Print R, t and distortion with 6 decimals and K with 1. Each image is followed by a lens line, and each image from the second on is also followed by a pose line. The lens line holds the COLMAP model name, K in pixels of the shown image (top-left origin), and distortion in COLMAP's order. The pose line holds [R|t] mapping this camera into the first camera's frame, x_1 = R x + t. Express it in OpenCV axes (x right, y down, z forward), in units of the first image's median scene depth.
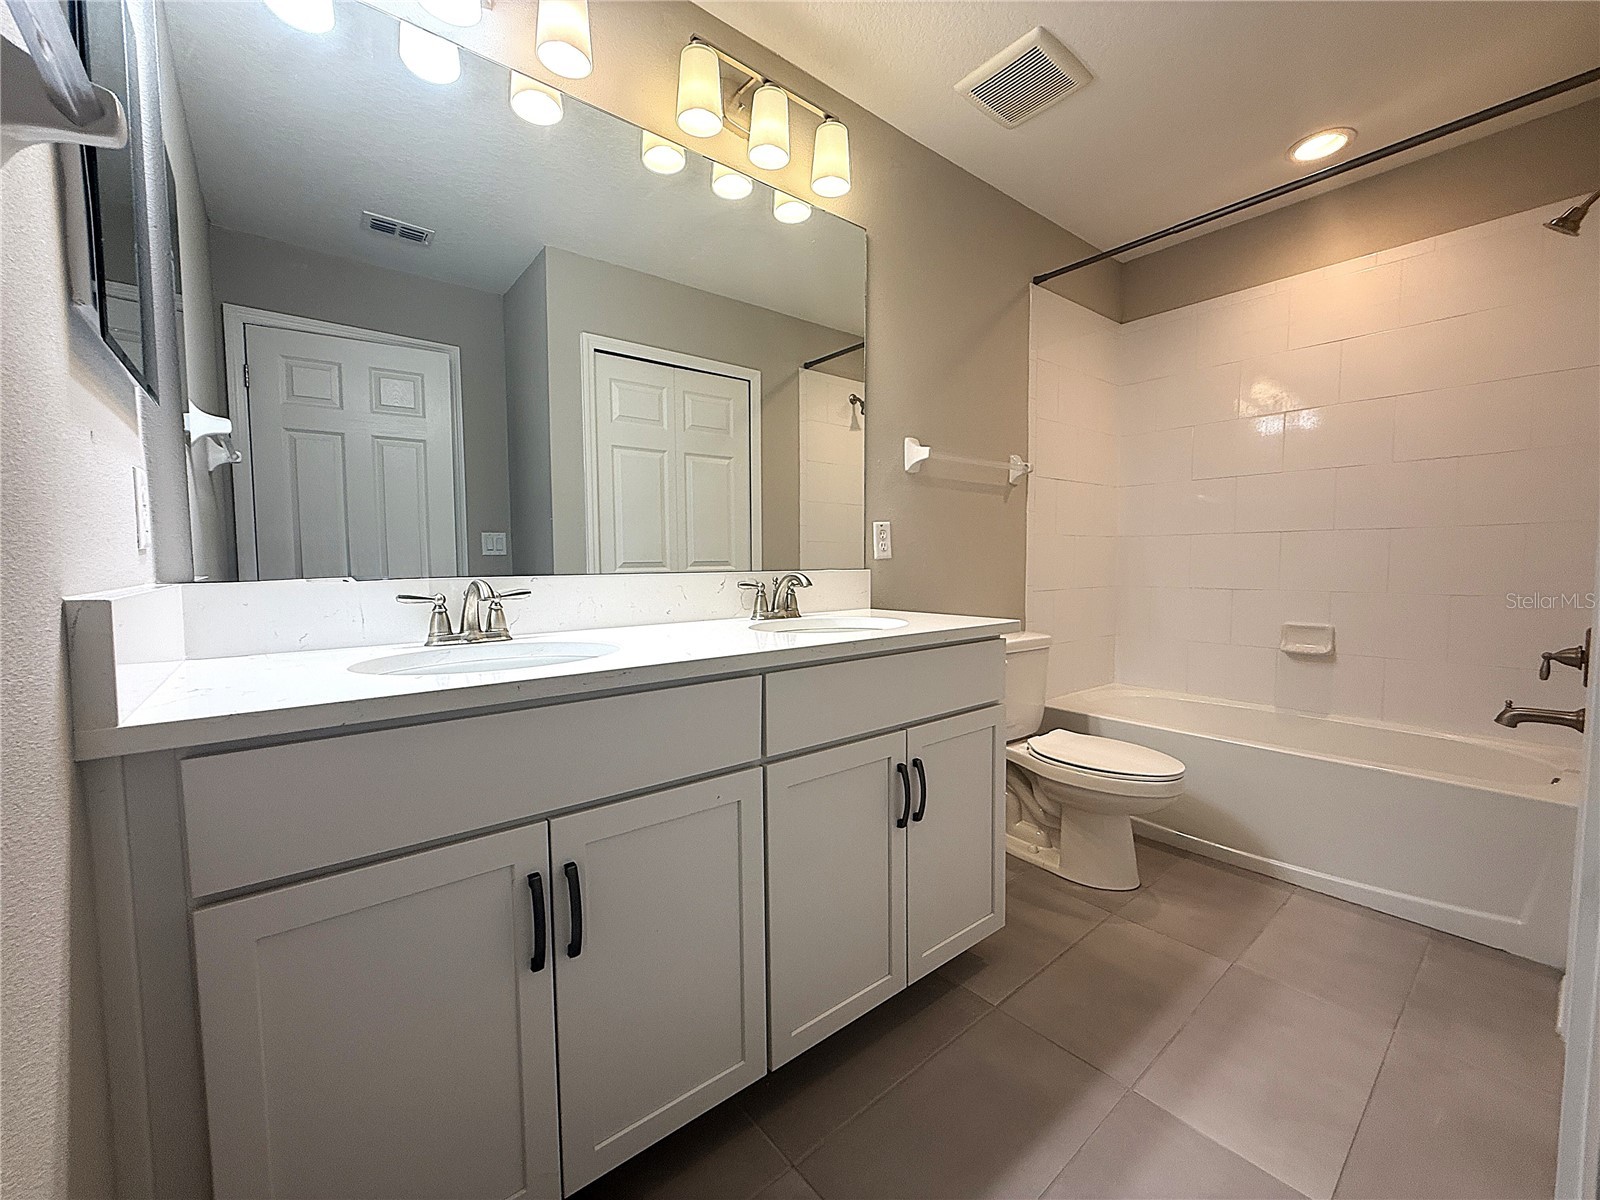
lens RADIAL K [[640.4, 0, 797.6], [0, 640.4, 600.6], [0, 0, 1]] dist [-0.000575, -0.000211]
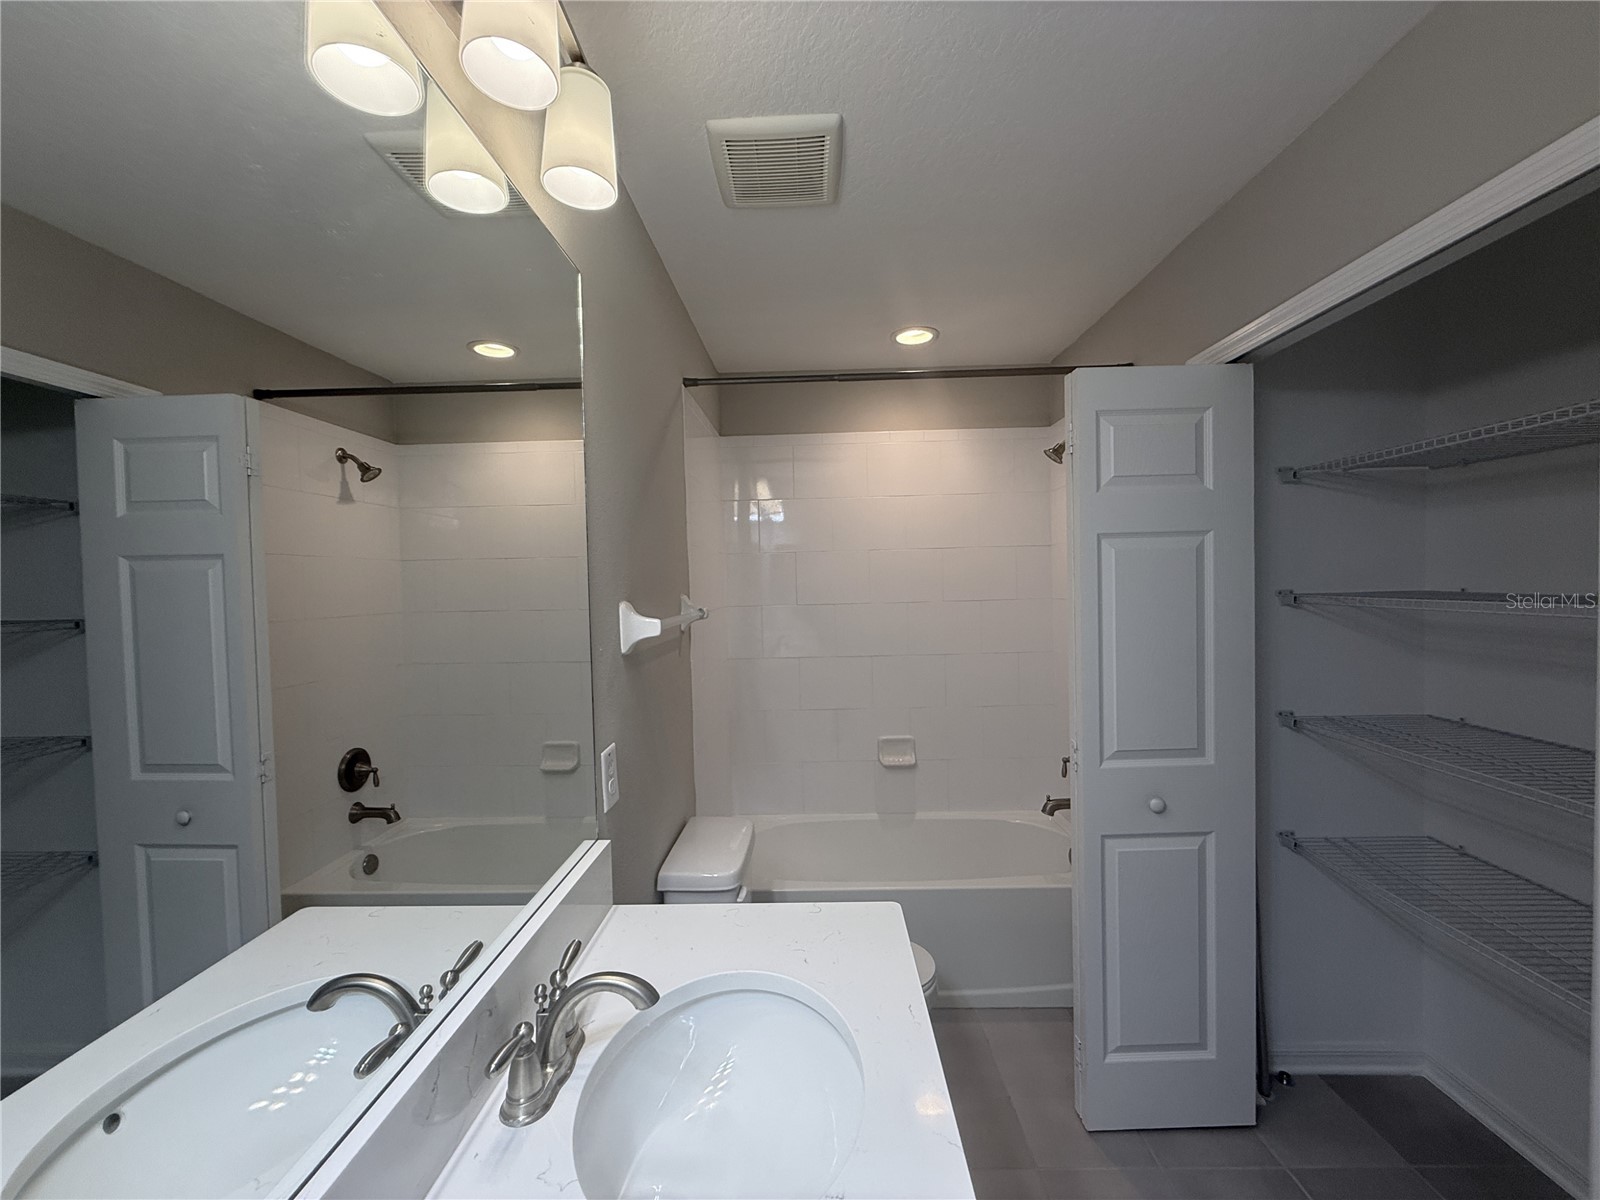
lens RADIAL K [[636.8, 0, 802.4], [0, 636.8, 599.9], [0, 0, 1]] dist [0.000868, 0.000109]
pose [[0.643101, -0.029505, 0.765212, -0.202175], [0.068335, 0.997482, -0.018970, -0.231122], [-0.762726, 0.064491, 0.643498, 0.445821]]
